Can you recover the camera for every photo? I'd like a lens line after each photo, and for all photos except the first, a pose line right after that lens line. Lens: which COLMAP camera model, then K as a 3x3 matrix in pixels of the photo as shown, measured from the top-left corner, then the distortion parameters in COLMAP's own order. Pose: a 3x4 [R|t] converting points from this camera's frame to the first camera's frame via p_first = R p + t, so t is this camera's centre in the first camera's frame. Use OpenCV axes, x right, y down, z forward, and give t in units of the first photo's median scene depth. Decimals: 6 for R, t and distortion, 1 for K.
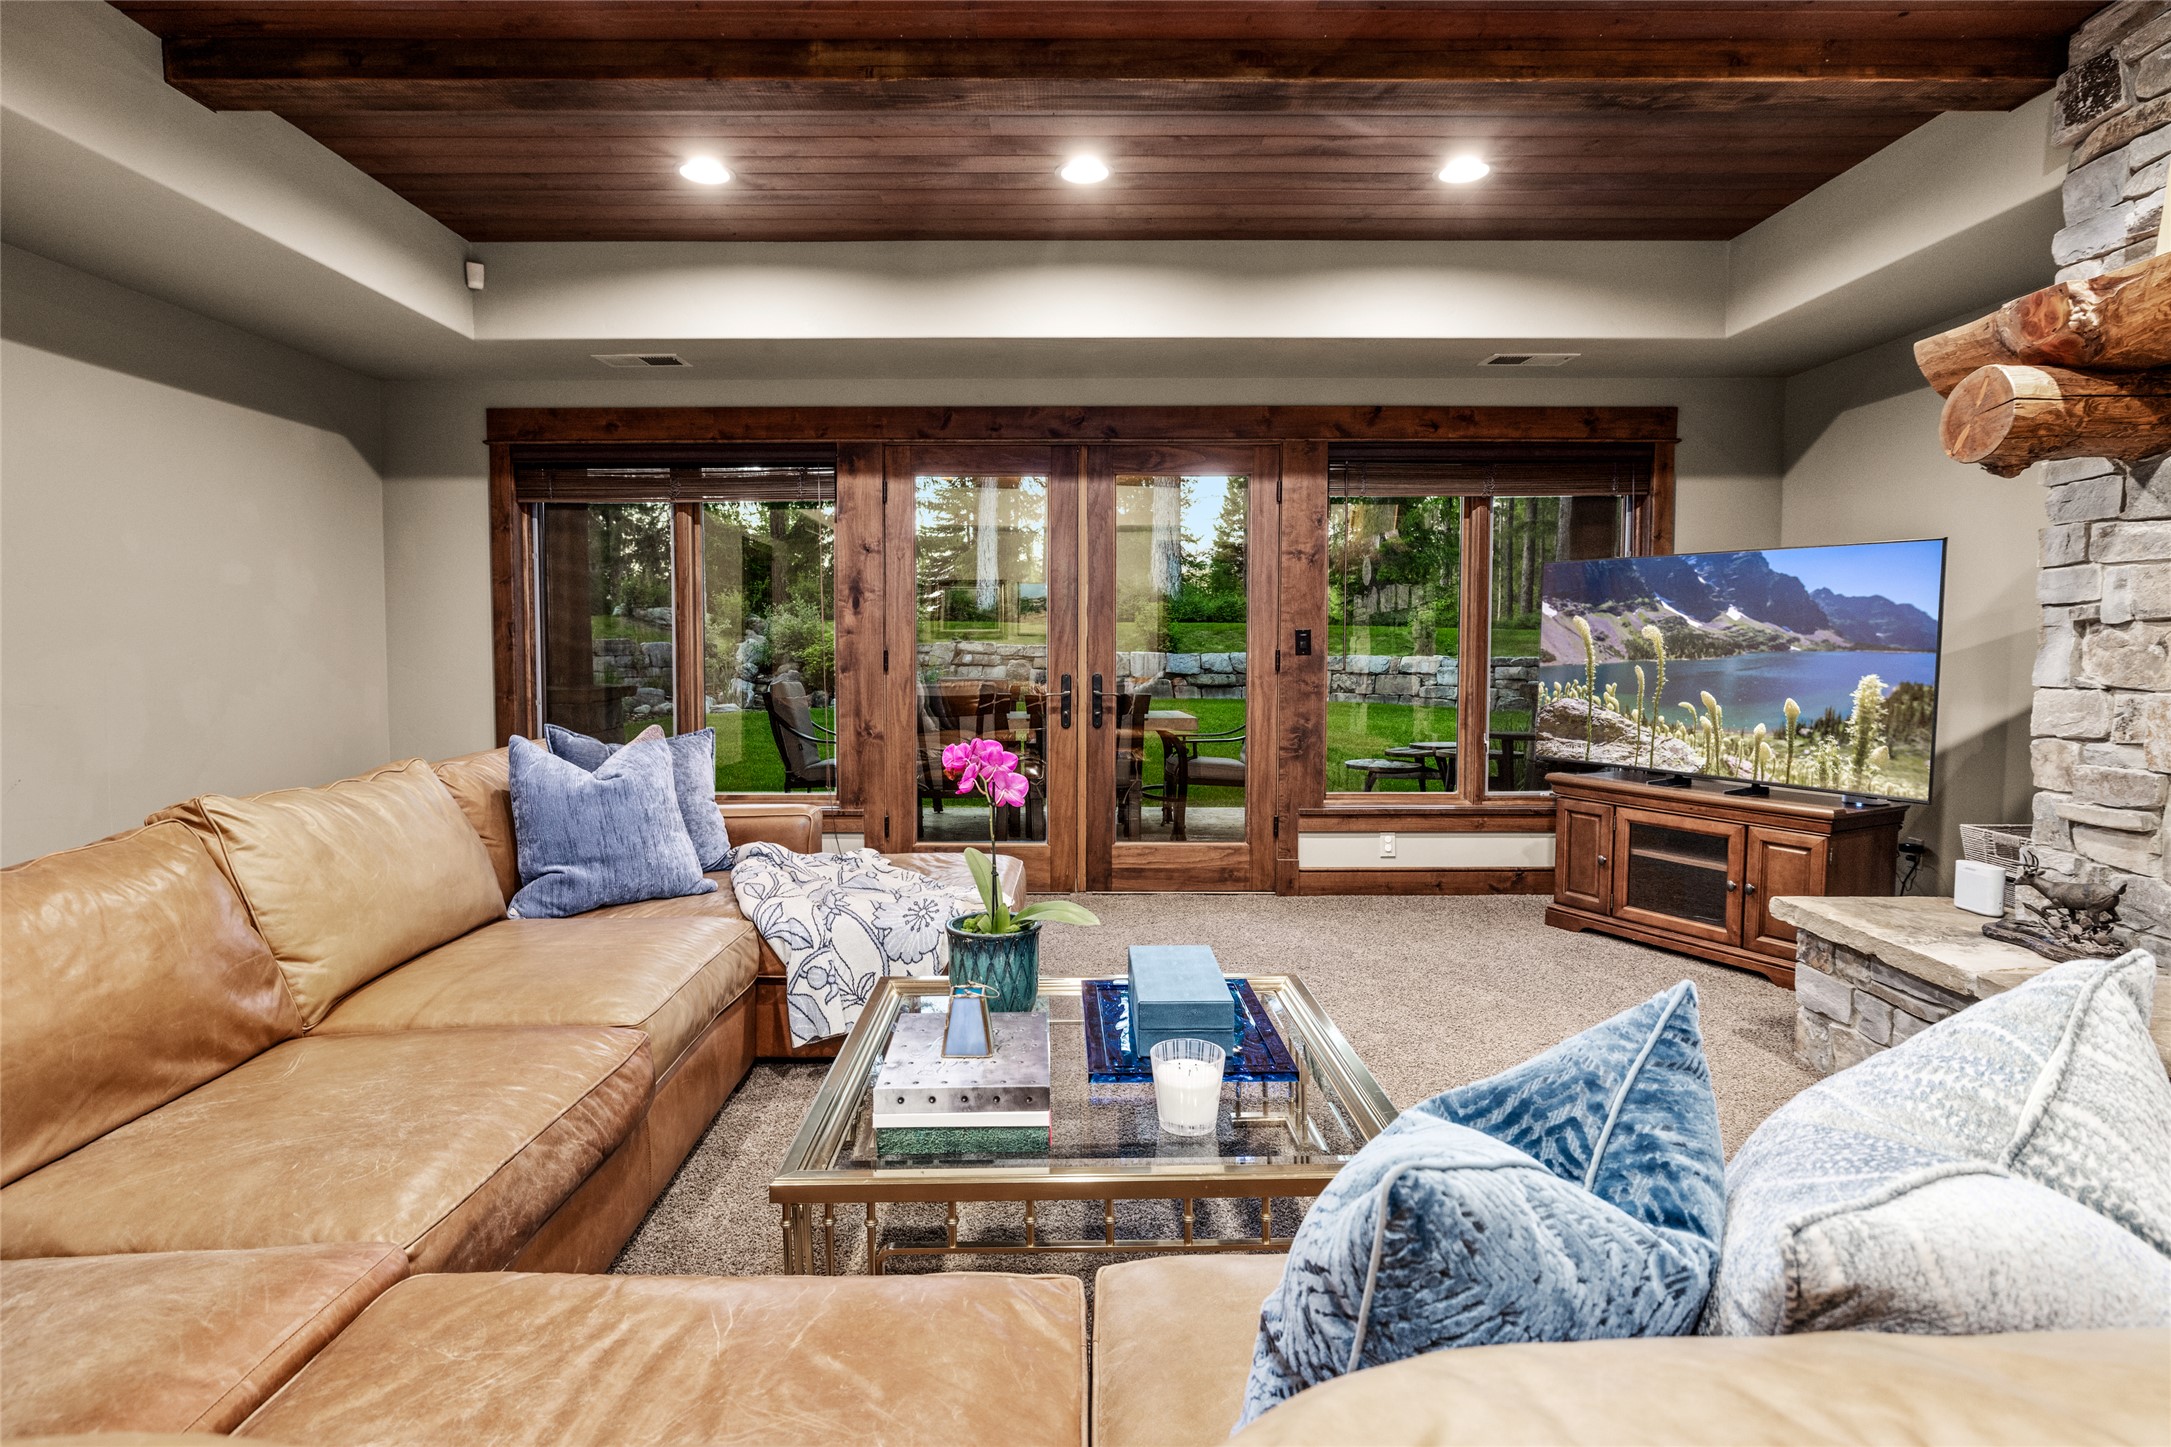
lens RADIAL K [[1092.6, 0, 1077.2], [0, 1092.6, 711.0], [0, 0, 1]] dist [-0.005082, -0.001481]
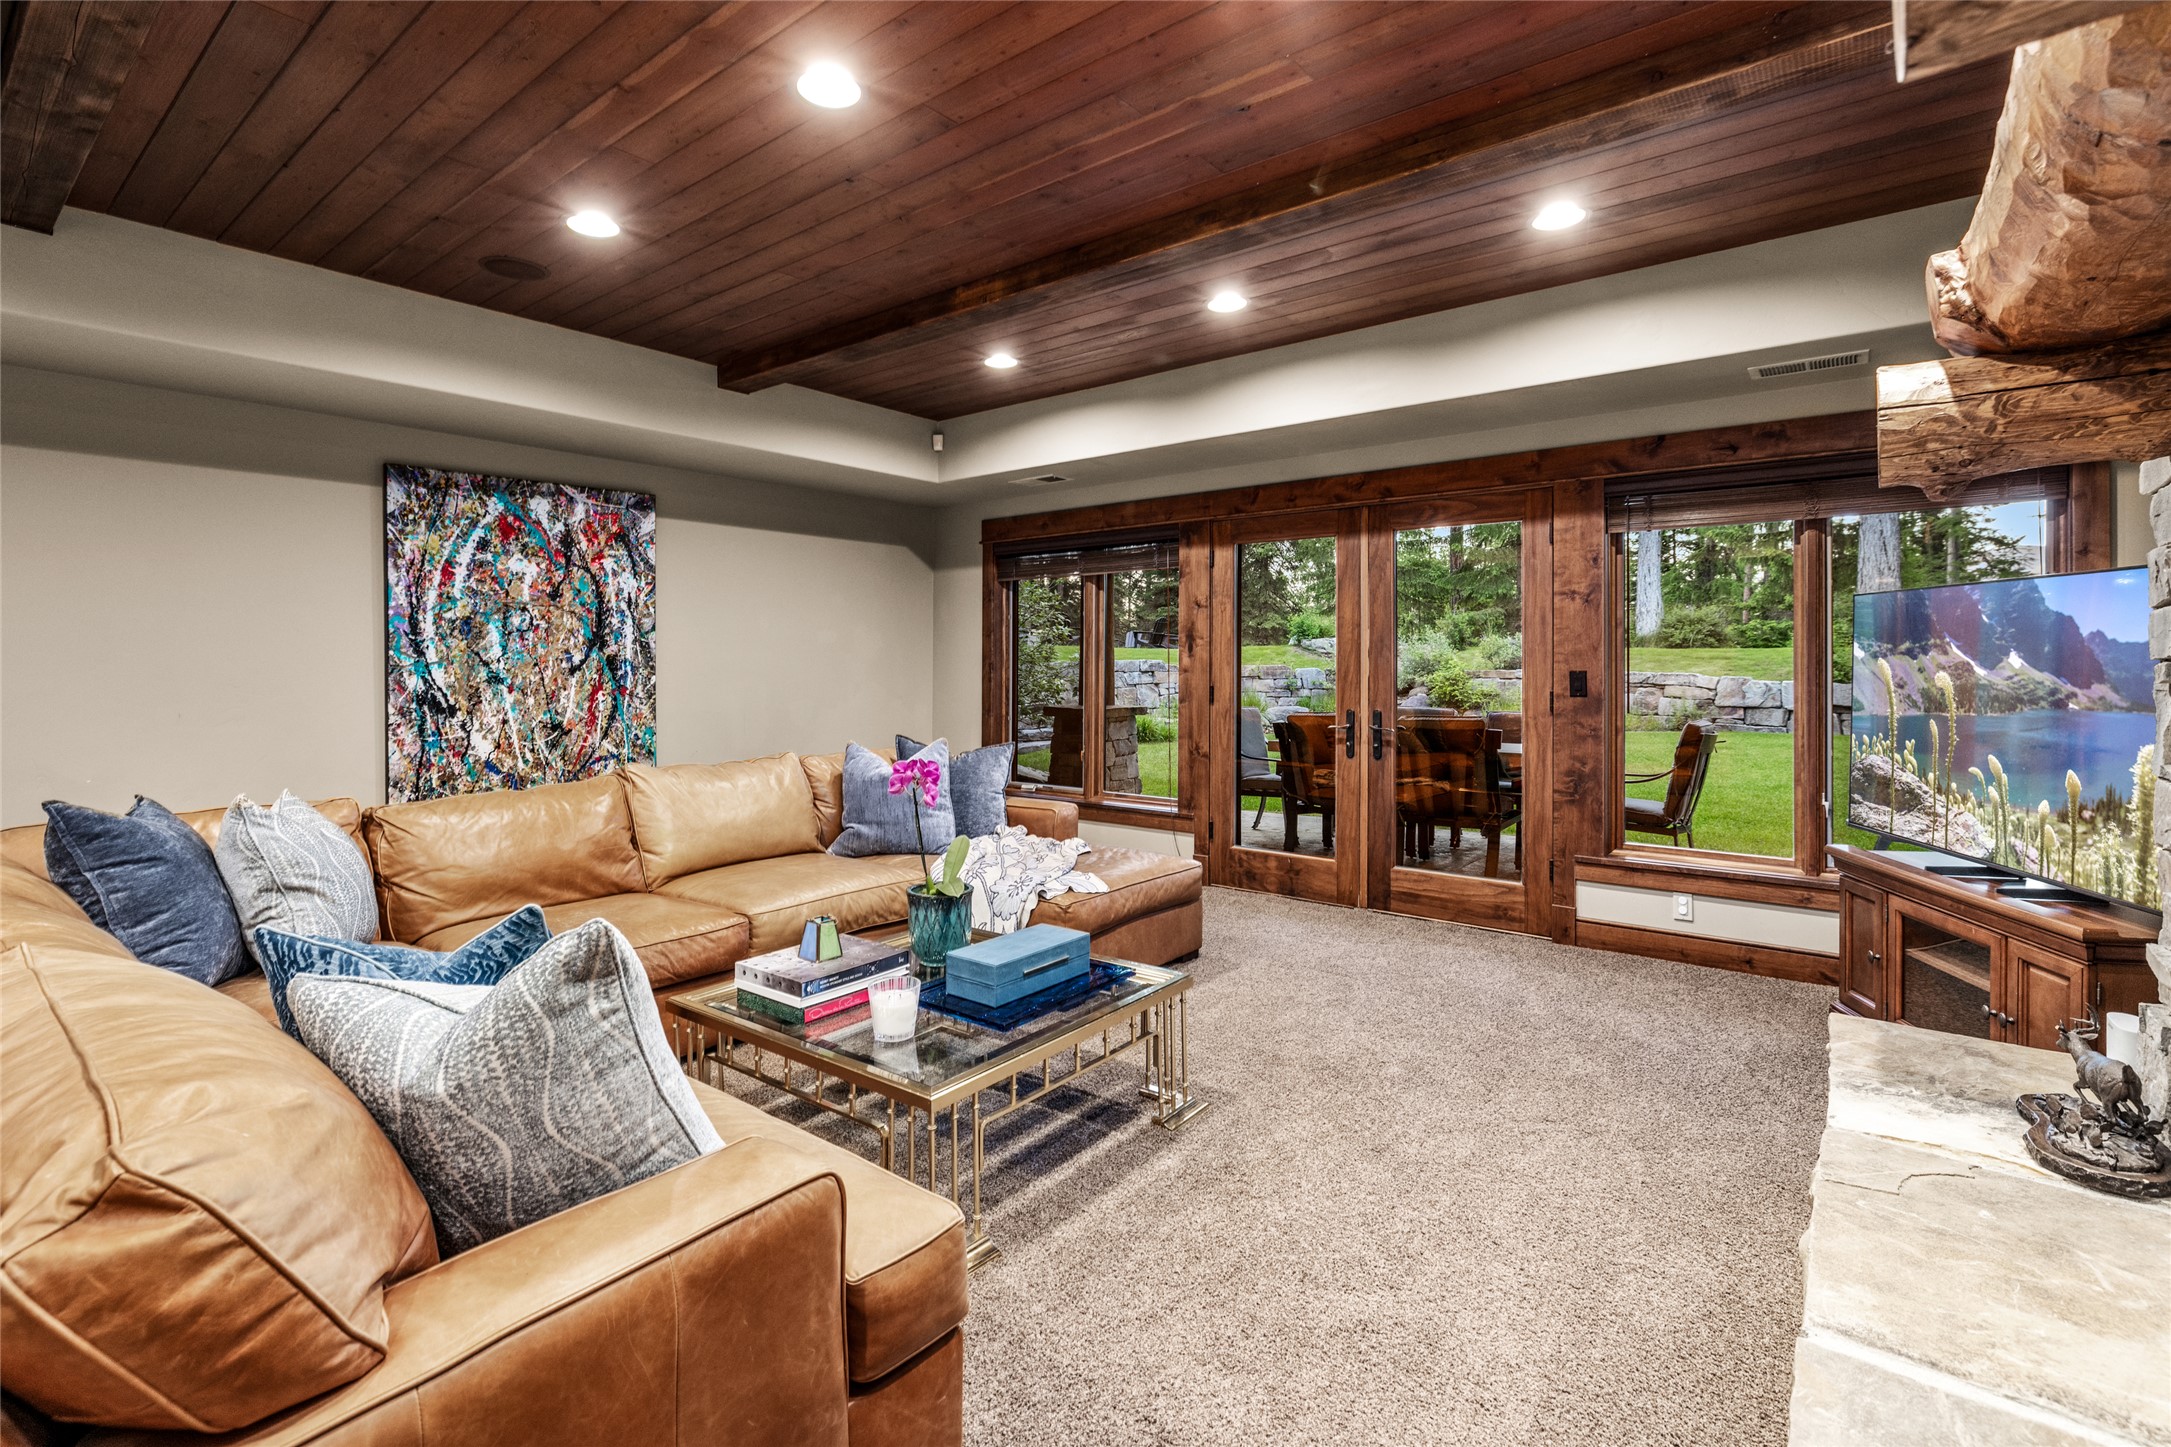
lens RADIAL K [[996.8, 0, 1115.3], [0, 996.8, 673.0], [0, 0, 1]] dist [-0.014307, -0.000455]
pose [[0.790187, 0.006323, -0.612833, 0.469443], [-0.039054, 0.998434, -0.040054, -0.022914], [0.611620, 0.055584, 0.789197, 0.049659]]
